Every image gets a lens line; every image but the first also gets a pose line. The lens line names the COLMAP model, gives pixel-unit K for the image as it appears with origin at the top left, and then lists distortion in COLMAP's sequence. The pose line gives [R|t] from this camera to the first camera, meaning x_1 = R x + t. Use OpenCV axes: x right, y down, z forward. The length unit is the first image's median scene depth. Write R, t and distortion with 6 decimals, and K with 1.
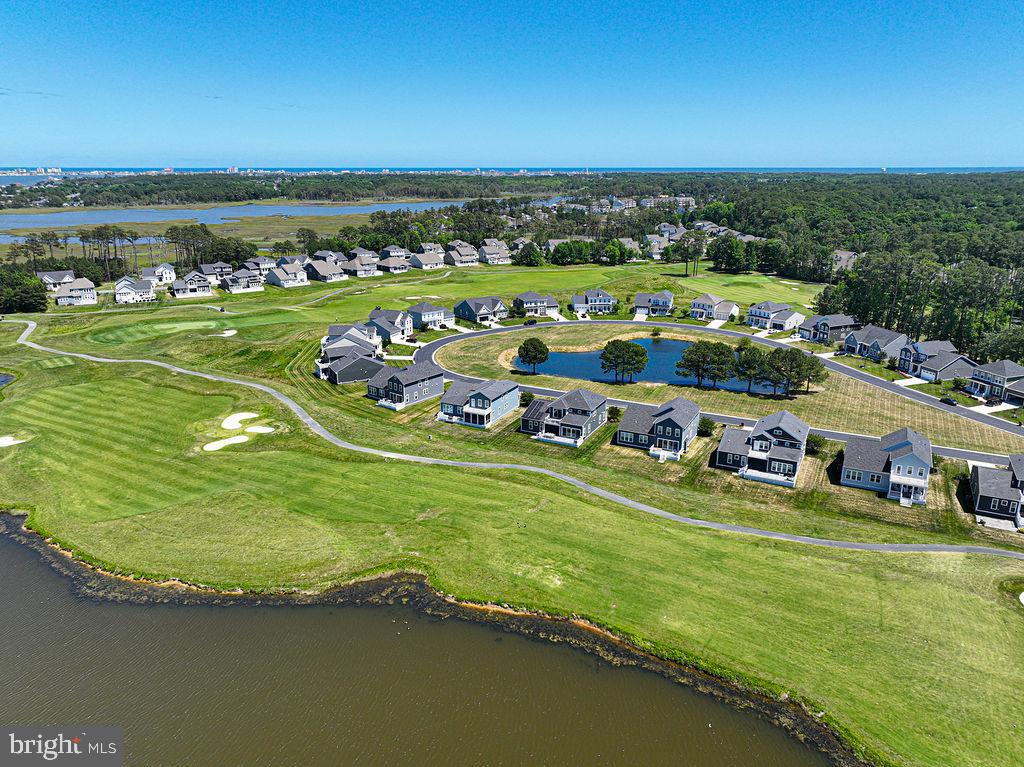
lens RADIAL K [[721.6, 0, 512.0], [0, 721.6, 383.5], [0, 0, 1]] dist [0.003202, 0.008159]
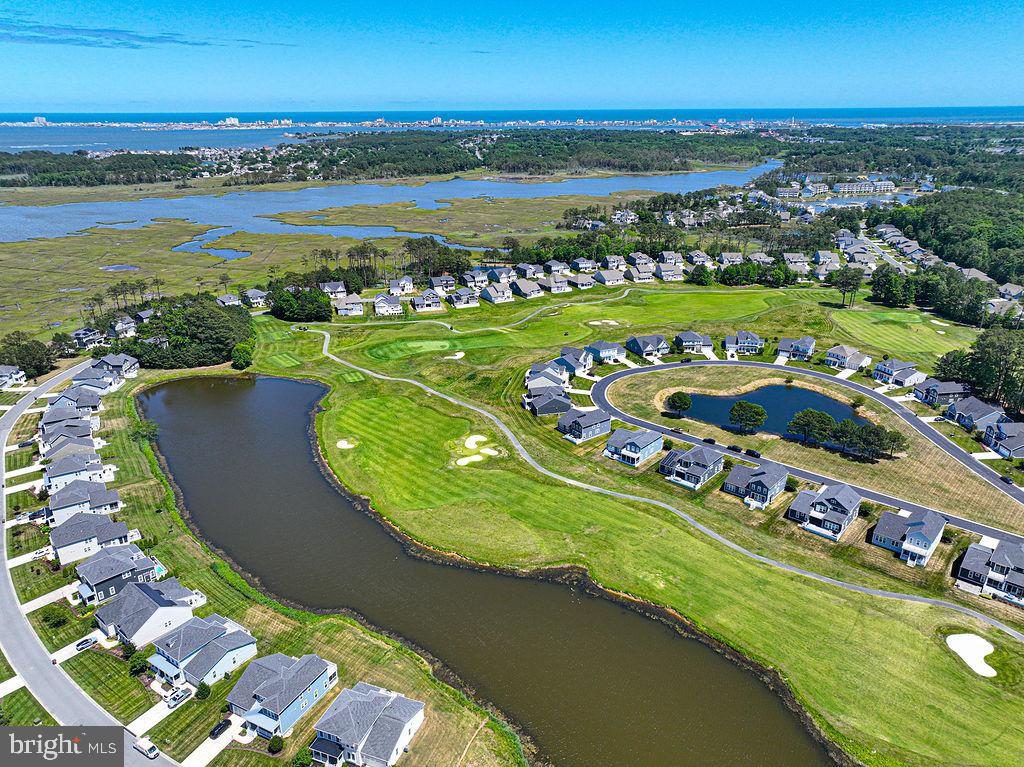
lens RADIAL K [[718.7, 0, 512.0], [0, 718.7, 383.5], [0, 0, 1]] dist [0.001443, 0.008102]
pose [[0.967838, 0.083855, -0.237188, 0.046085], [-0.066392, 0.994525, 0.080694, -0.180350], [0.242656, -0.062351, 0.968107, -0.410351]]
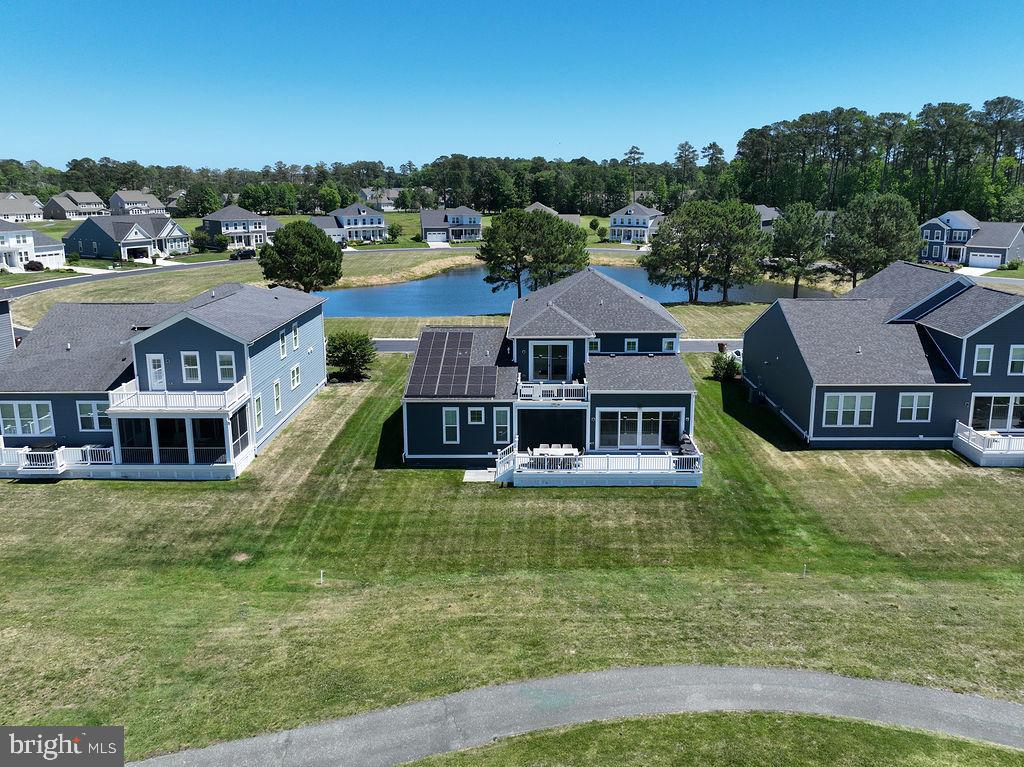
lens RADIAL K [[750.1, 0, 536.6], [0, 750.1, 319.5], [0, 0, 1]] dist [0.006333, 0.007023]
pose [[0.888840, -0.084351, 0.450387, -0.046149], [0.132351, 0.988277, -0.076106, 0.038369], [-0.438687, 0.127256, 0.889584, 0.646865]]
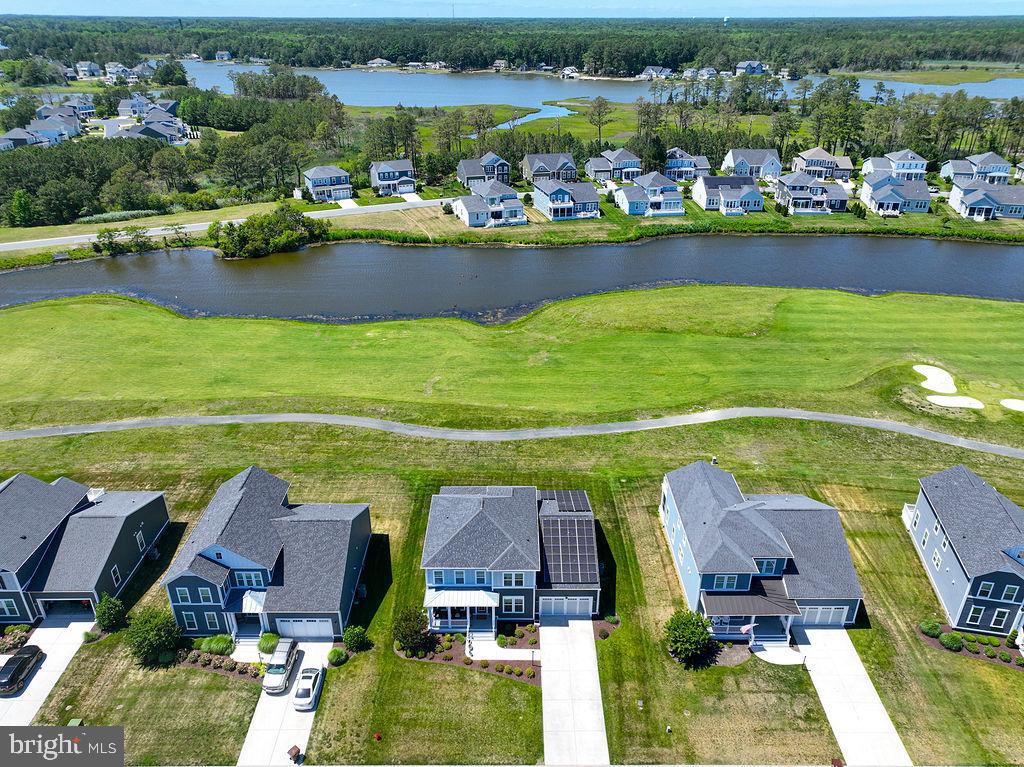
lens RADIAL K [[725.1, 0, 513.4], [0, 725.1, 386.3], [0, 0, 1]] dist [0.005135, 0.008054]
pose [[-0.889049, 0.208413, -0.407623, 0.192112], [-0.132059, 0.735777, 0.664223, -0.256888], [0.438352, 0.644357, -0.626619, 1.033850]]
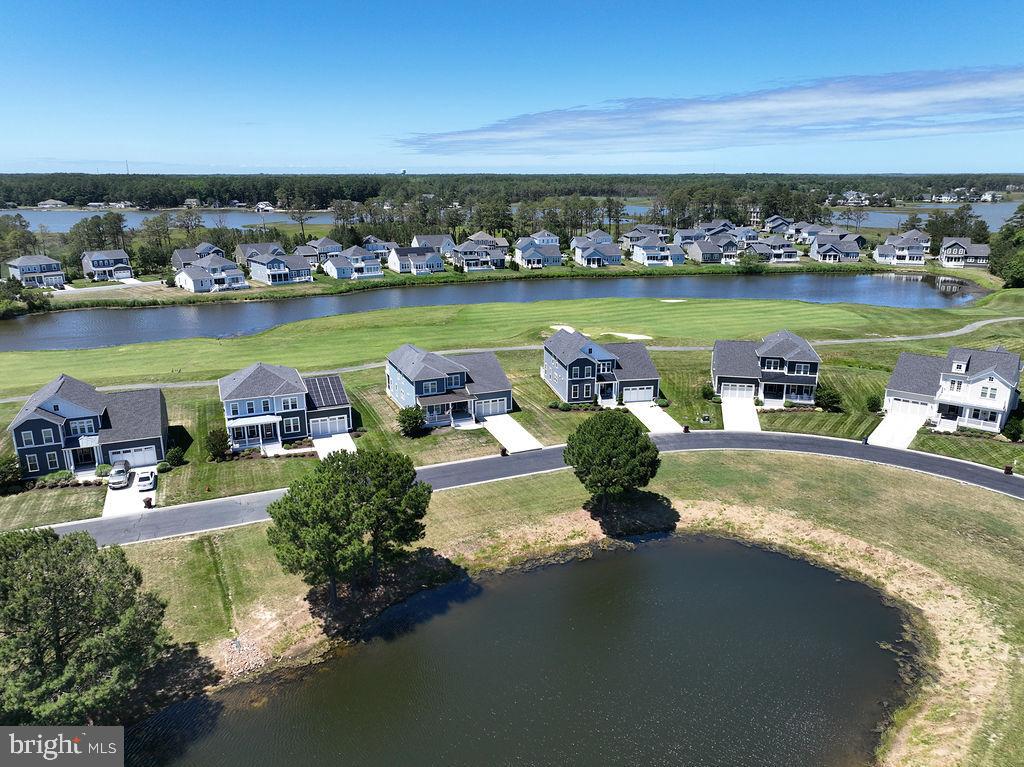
lens RADIAL K [[725.1, 0, 513.4], [0, 725.1, 386.3], [0, 0, 1]] dist [0.005135, 0.008054]
pose [[-0.640907, 0.217533, -0.736150, 0.328097], [-0.219997, 0.866724, 0.447651, -0.231767], [0.735418, 0.448854, -0.507633, 1.225595]]
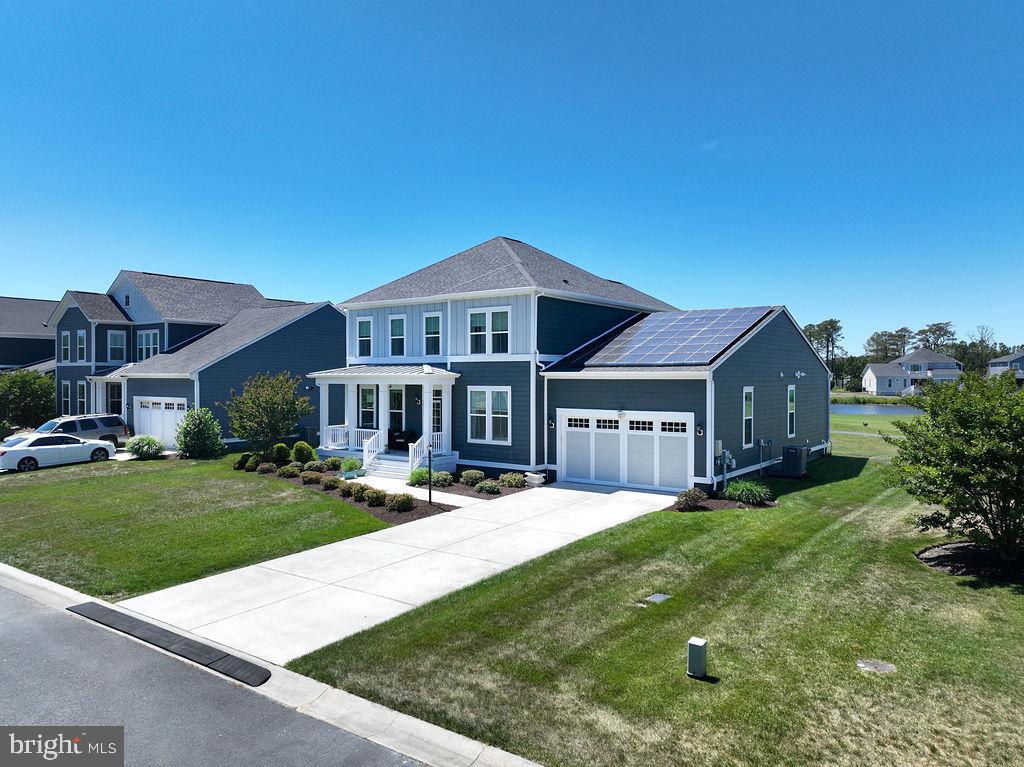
lens RADIAL K [[725.1, 0, 513.4], [0, 725.1, 386.3], [0, 0, 1]] dist [0.005135, 0.008054]
pose [[-0.987697, -0.000927, 0.156376, 0.055500], [0.046364, 0.953285, 0.298493, -0.010360], [-0.149347, 0.302071, -0.941514, 1.009872]]
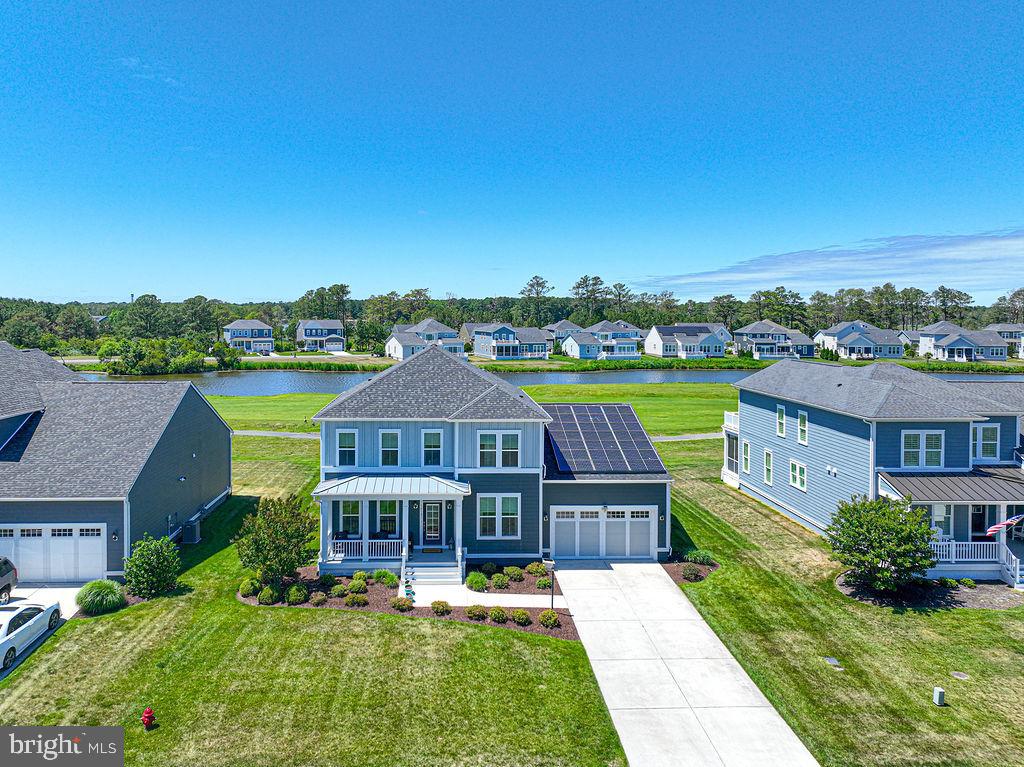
lens RADIAL K [[738.6, 0, 467.9], [0, 738.6, 325.8], [0, 0, 1]] dist [0.004516, 0.002463]
pose [[-0.872878, 0.004442, -0.487918, 0.163776], [-0.145348, 0.952196, 0.268693, -0.049734], [0.465787, 0.305454, -0.830506, 1.010572]]
